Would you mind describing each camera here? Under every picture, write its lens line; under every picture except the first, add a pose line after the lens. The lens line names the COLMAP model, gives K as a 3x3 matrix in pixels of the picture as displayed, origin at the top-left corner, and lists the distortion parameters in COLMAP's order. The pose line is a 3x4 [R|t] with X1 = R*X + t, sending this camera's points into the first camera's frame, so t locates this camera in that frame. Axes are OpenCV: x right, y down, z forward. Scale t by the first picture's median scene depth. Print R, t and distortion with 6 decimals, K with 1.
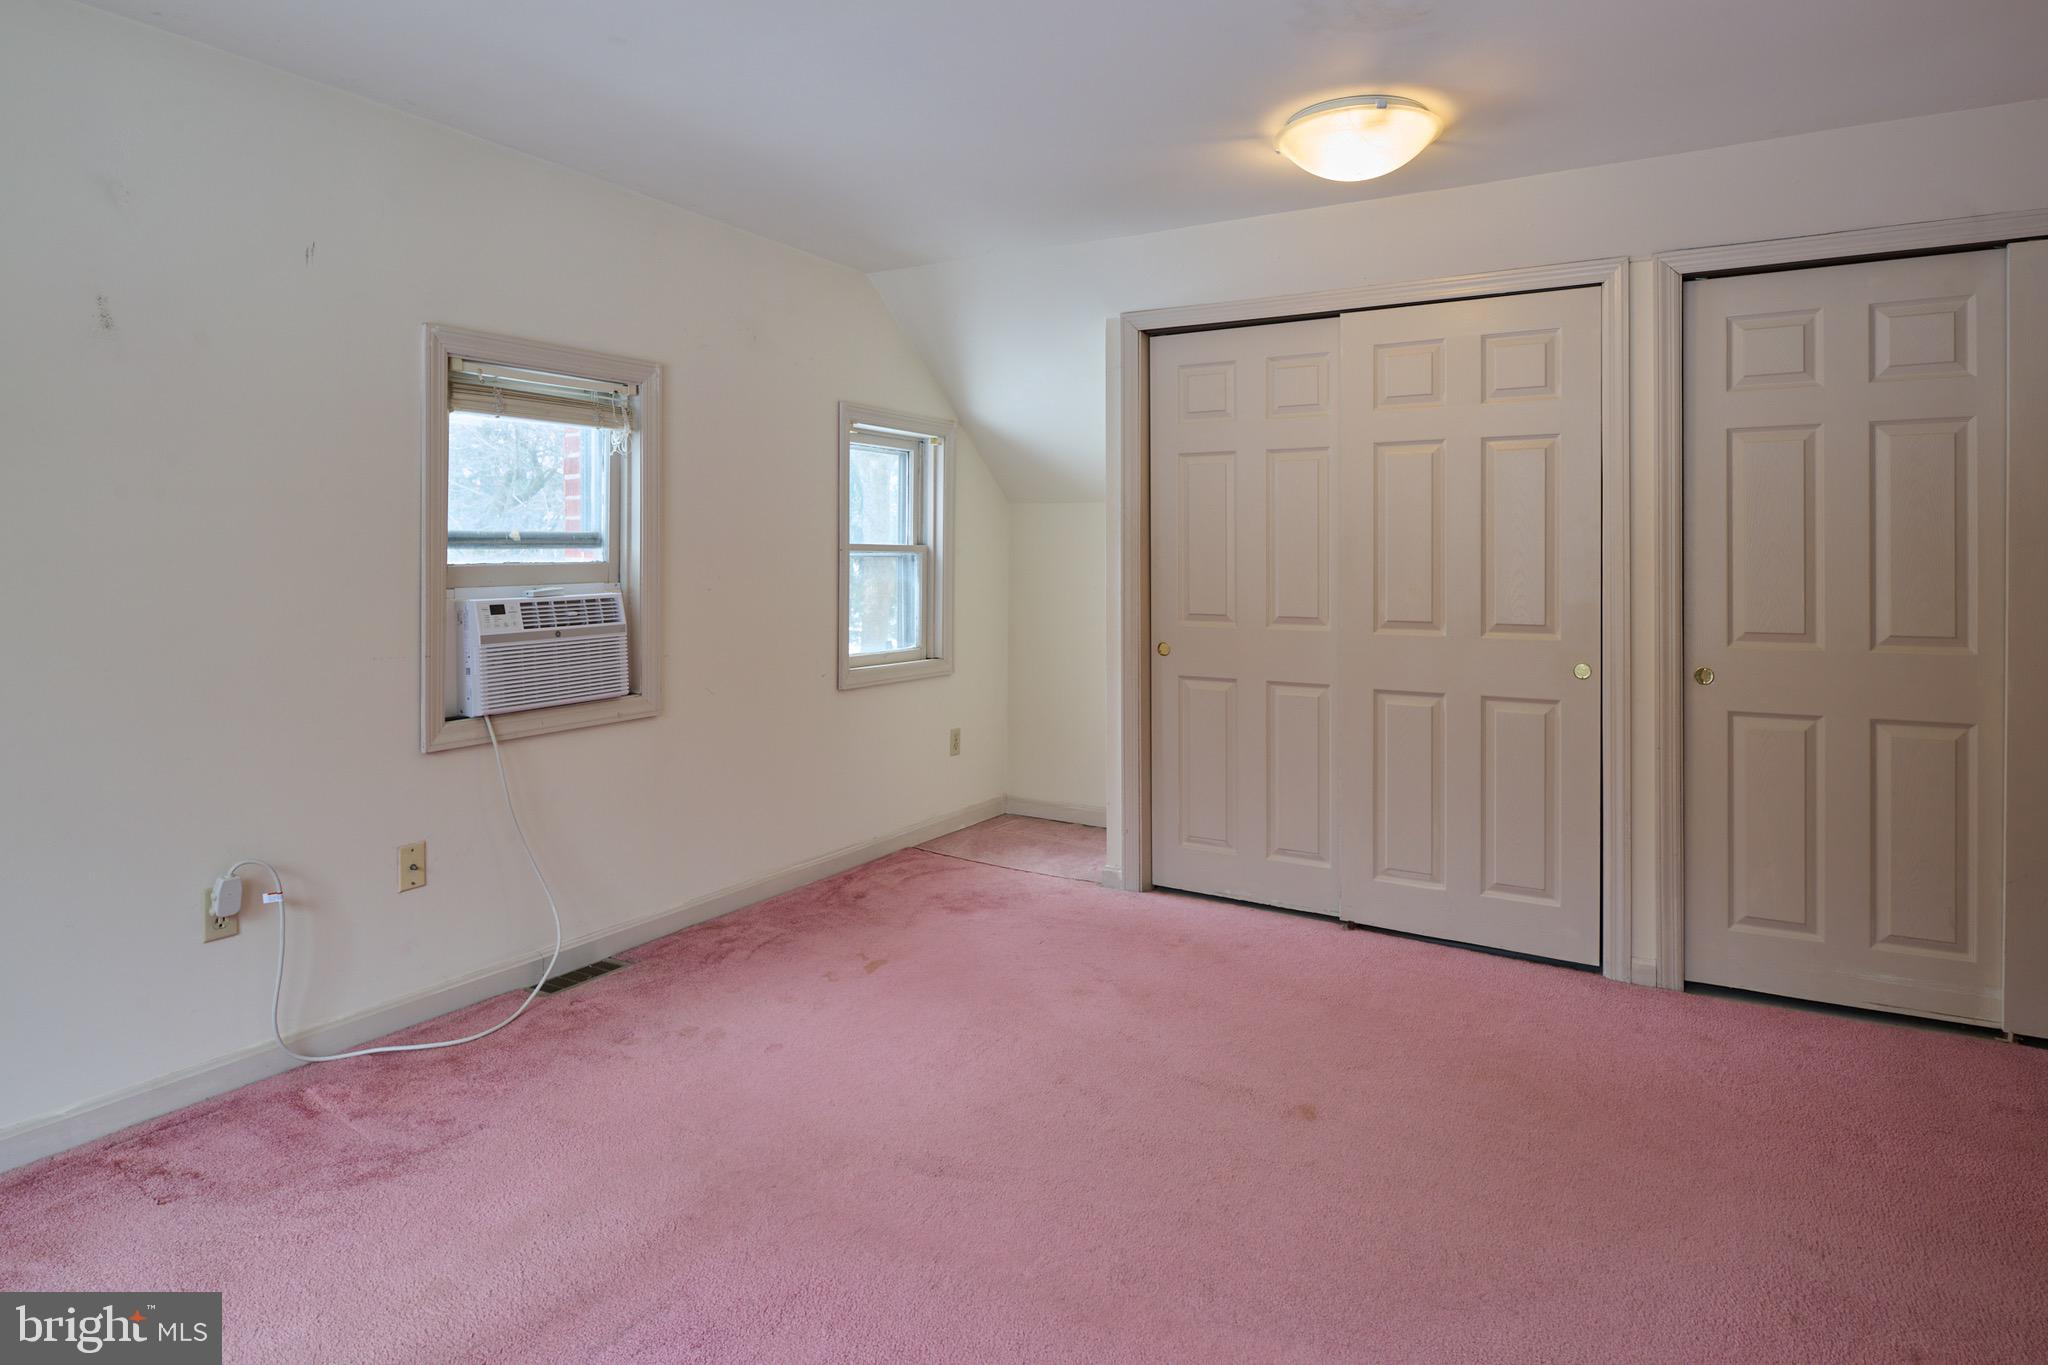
lens RADIAL K [[1134.5, 0, 1036.3], [0, 1134.5, 692.3], [0, 0, 1]] dist [0.002278, -0.007510]
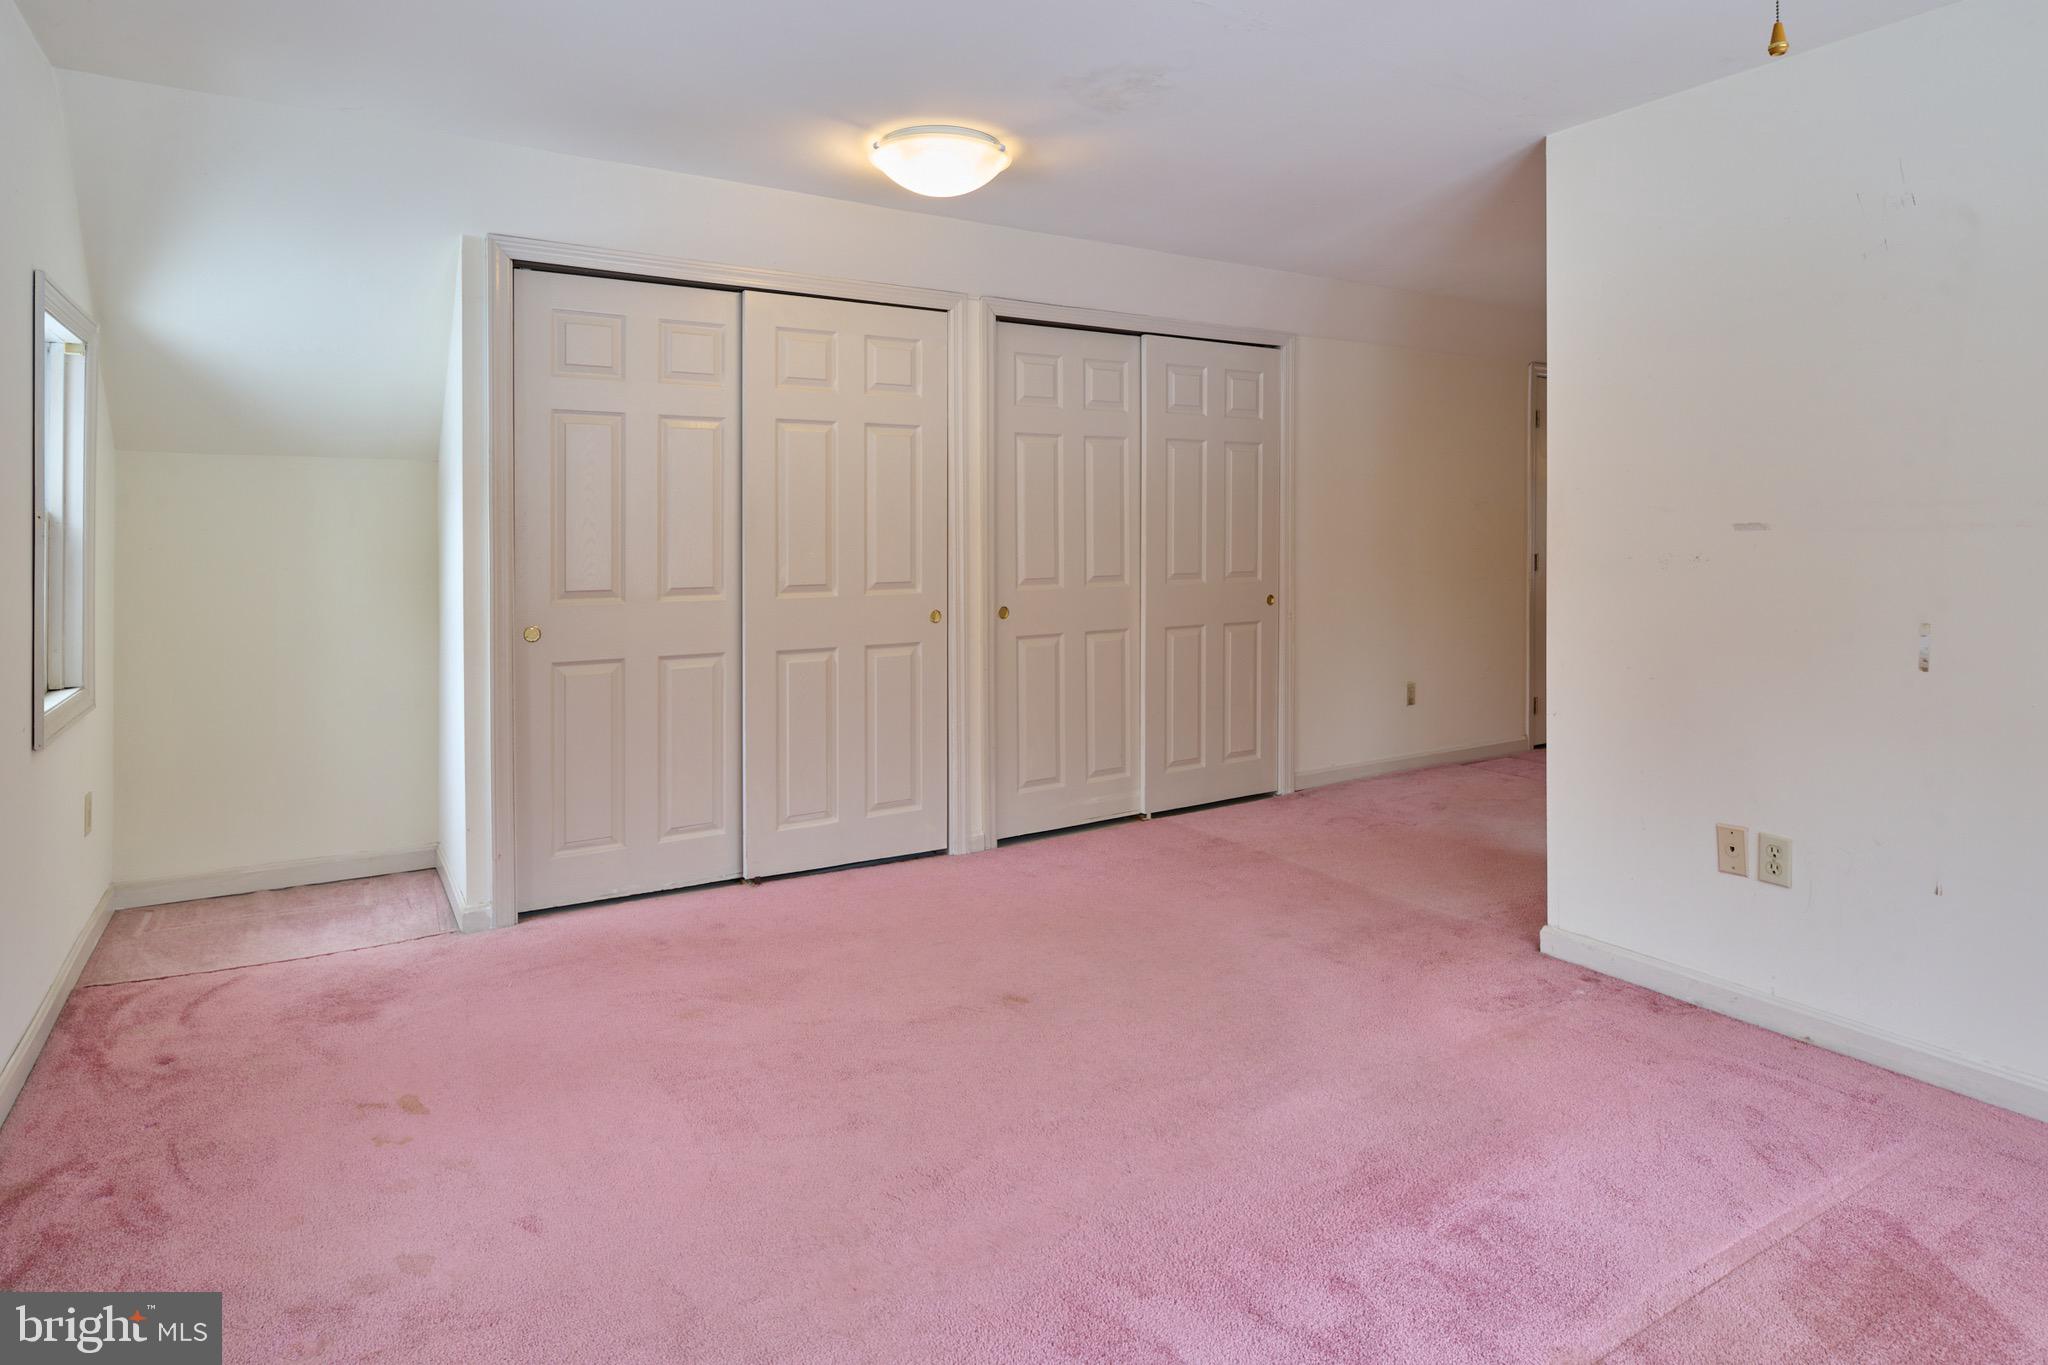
lens RADIAL K [[1134.5, 0, 1036.9], [0, 1134.5, 669.2], [0, 0, 1]] dist [0.002278, -0.007510]
pose [[0.454978, -0.113970, 0.883179, -0.551067], [0.108466, 0.991484, 0.072069, -0.037514], [-0.883872, 0.063005, 0.463466, 0.305792]]
